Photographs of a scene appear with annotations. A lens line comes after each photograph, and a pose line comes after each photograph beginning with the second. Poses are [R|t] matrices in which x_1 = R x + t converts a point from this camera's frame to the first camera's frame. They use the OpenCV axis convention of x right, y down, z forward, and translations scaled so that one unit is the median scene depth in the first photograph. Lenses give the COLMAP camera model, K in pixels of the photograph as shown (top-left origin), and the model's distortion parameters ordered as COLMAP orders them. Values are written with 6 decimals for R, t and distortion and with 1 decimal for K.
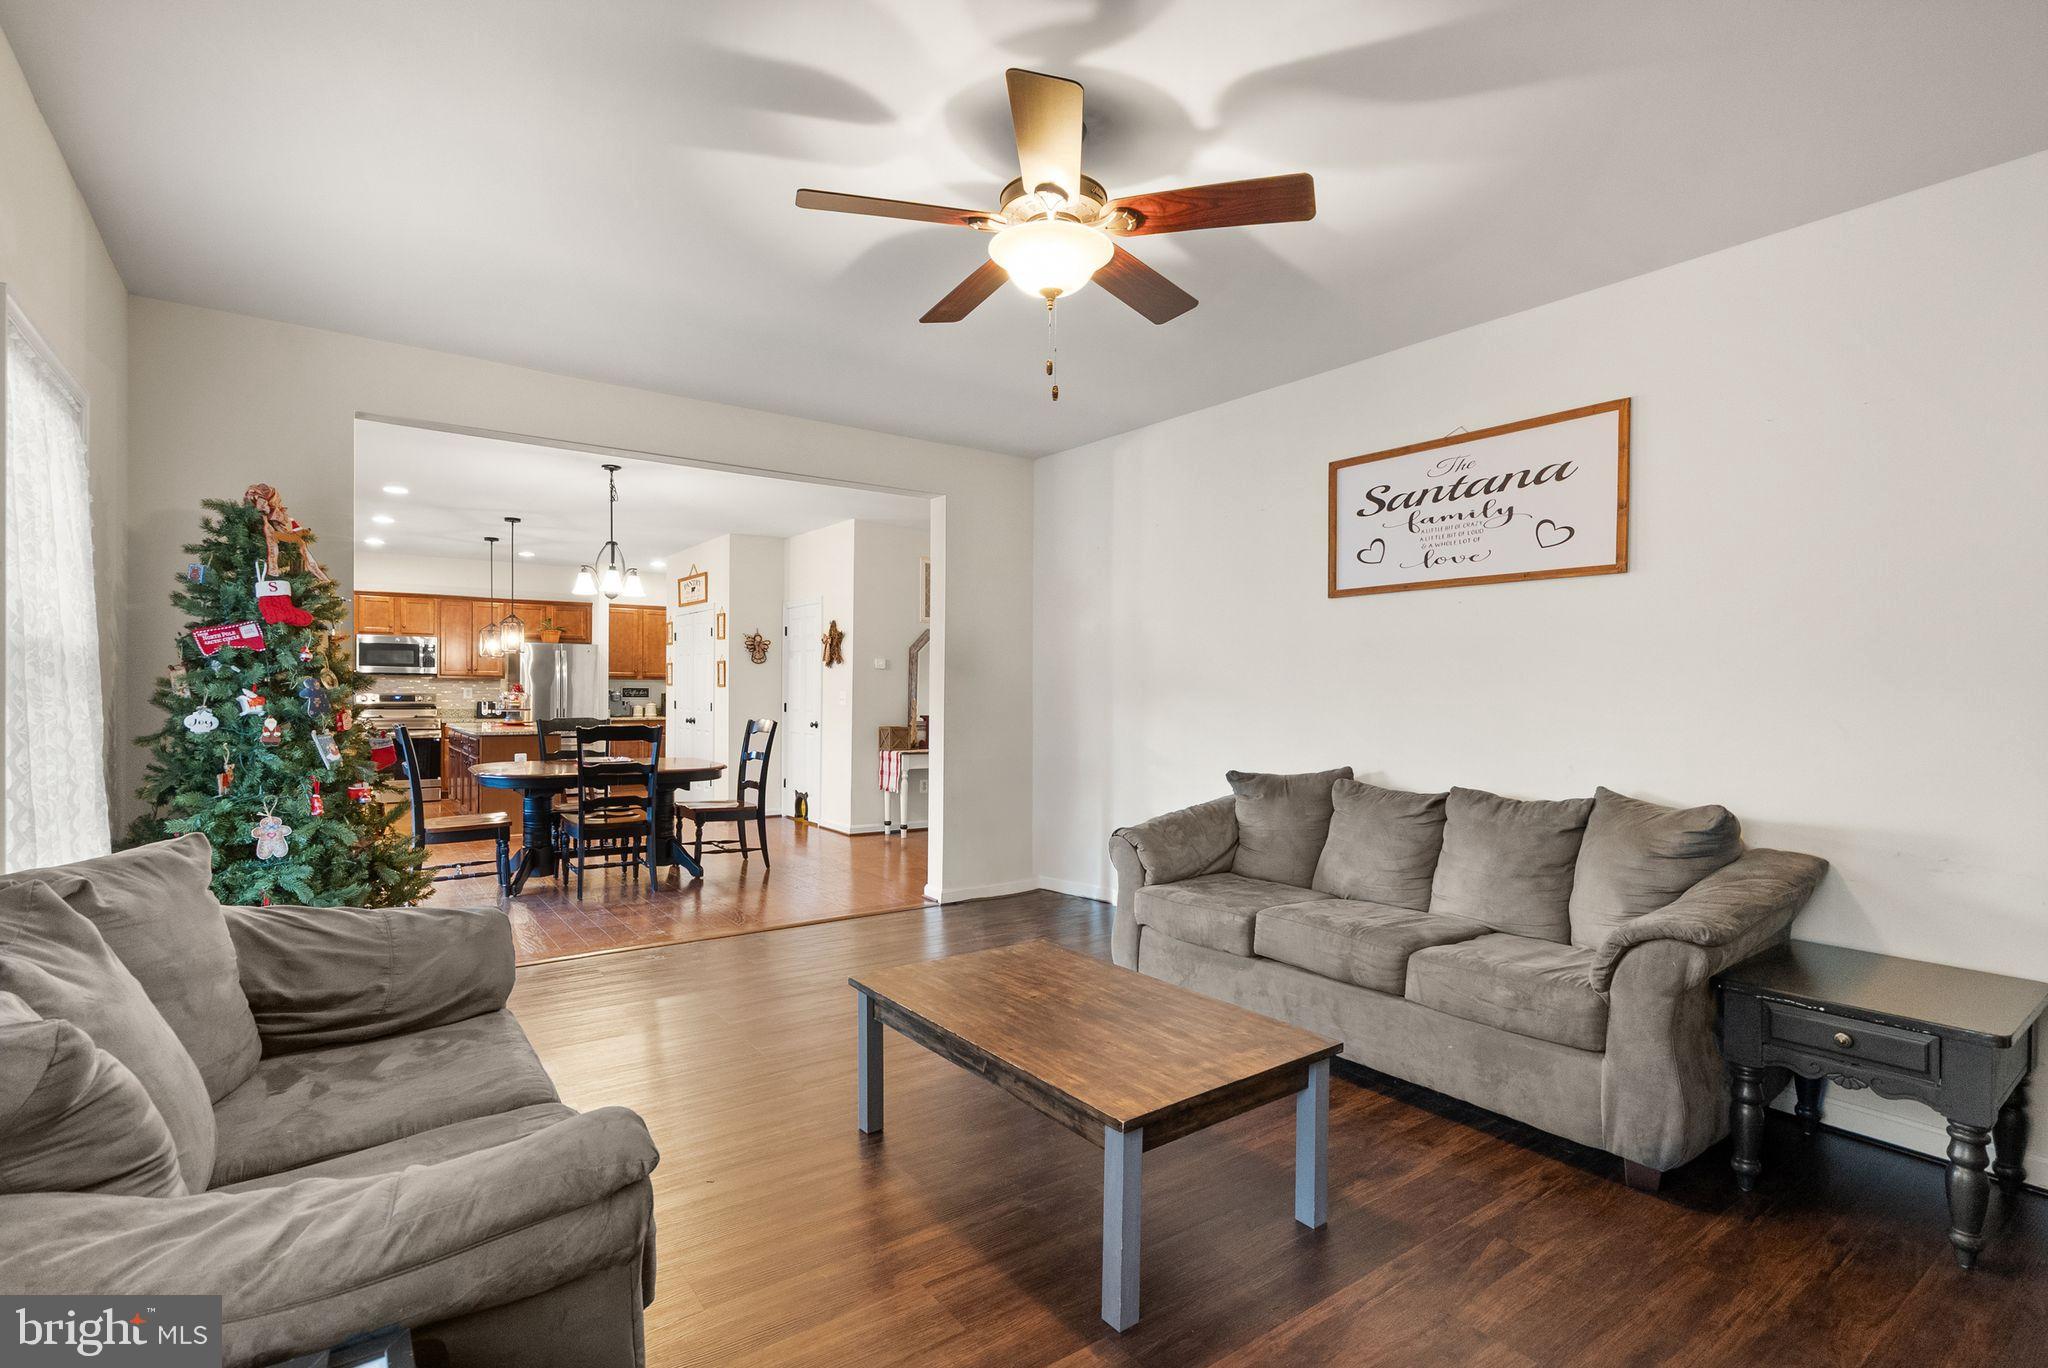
lens RADIAL K [[959.2, 0, 1007.5], [0, 959.2, 697.0], [0, 0, 1]] dist [-0.003699, 0.006407]
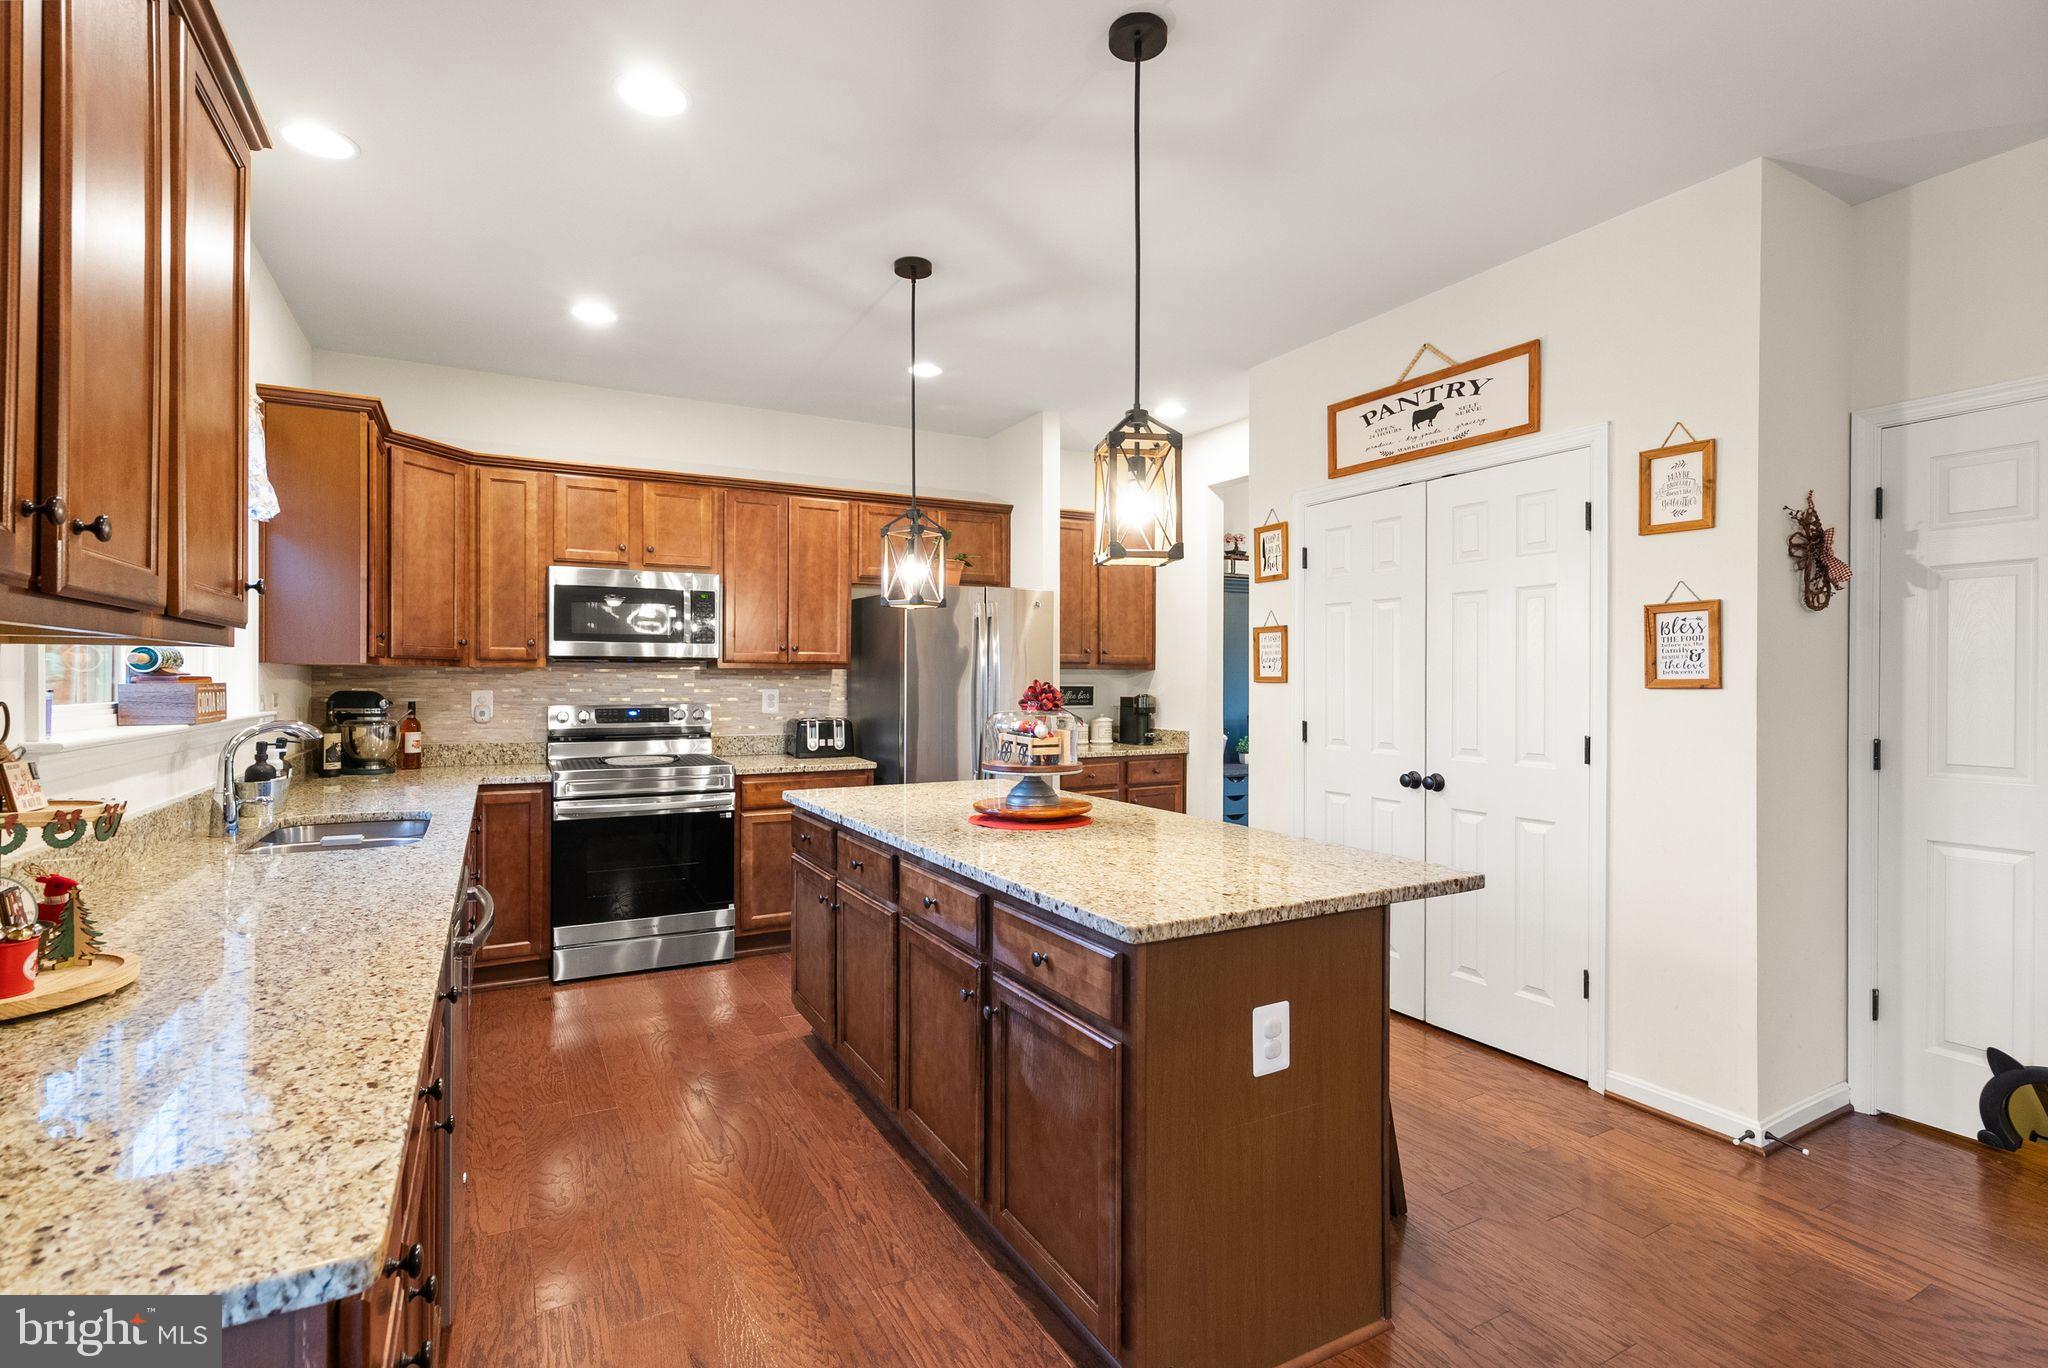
lens RADIAL K [[991.3, 0, 1023.3], [0, 991.3, 698.8], [0, 0, 1]] dist [-0.001705, 0.001707]
pose [[0.993190, -0.002366, -0.116482, -0.475402], [0.003815, 0.999918, 0.012215, -0.012745], [0.116444, -0.012576, 0.993118, 0.666980]]
